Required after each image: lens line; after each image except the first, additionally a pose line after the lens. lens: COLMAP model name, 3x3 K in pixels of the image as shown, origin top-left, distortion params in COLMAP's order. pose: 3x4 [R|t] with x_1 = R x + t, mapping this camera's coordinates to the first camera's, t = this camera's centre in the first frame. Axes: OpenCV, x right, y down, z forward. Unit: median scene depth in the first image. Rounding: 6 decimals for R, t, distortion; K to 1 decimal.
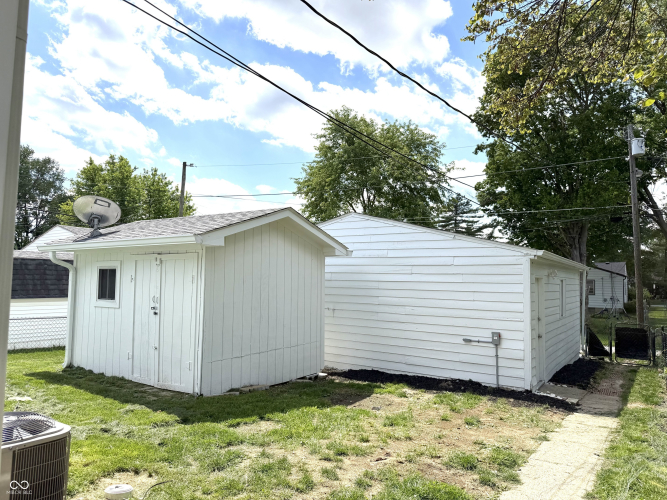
lens RADIAL K [[466.8, 0, 335.9], [0, 466.8, 249.5], [0, 0, 1]] dist [0.047417, -0.053300]
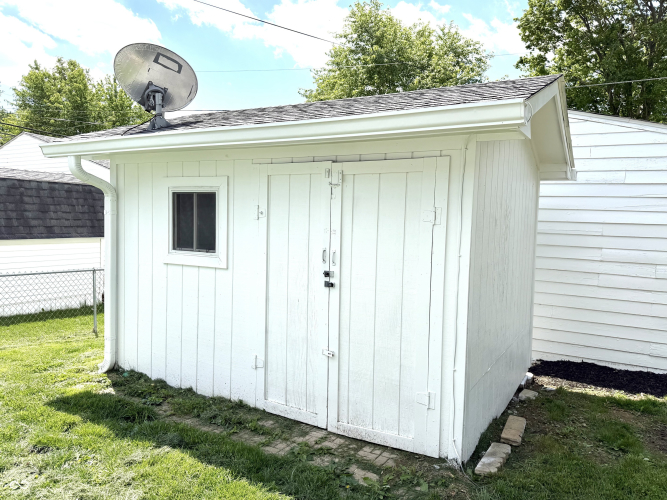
lens RADIAL K [[497.4, 0, 333.7], [0, 497.4, 249.8], [0, 0, 1]] dist [0.010267, -0.023785]
pose [[0.997454, 0.012452, 0.070219, -0.327754], [-0.021456, 0.991416, 0.128974, 0.026863], [-0.068010, -0.130152, 0.989159, 0.394333]]
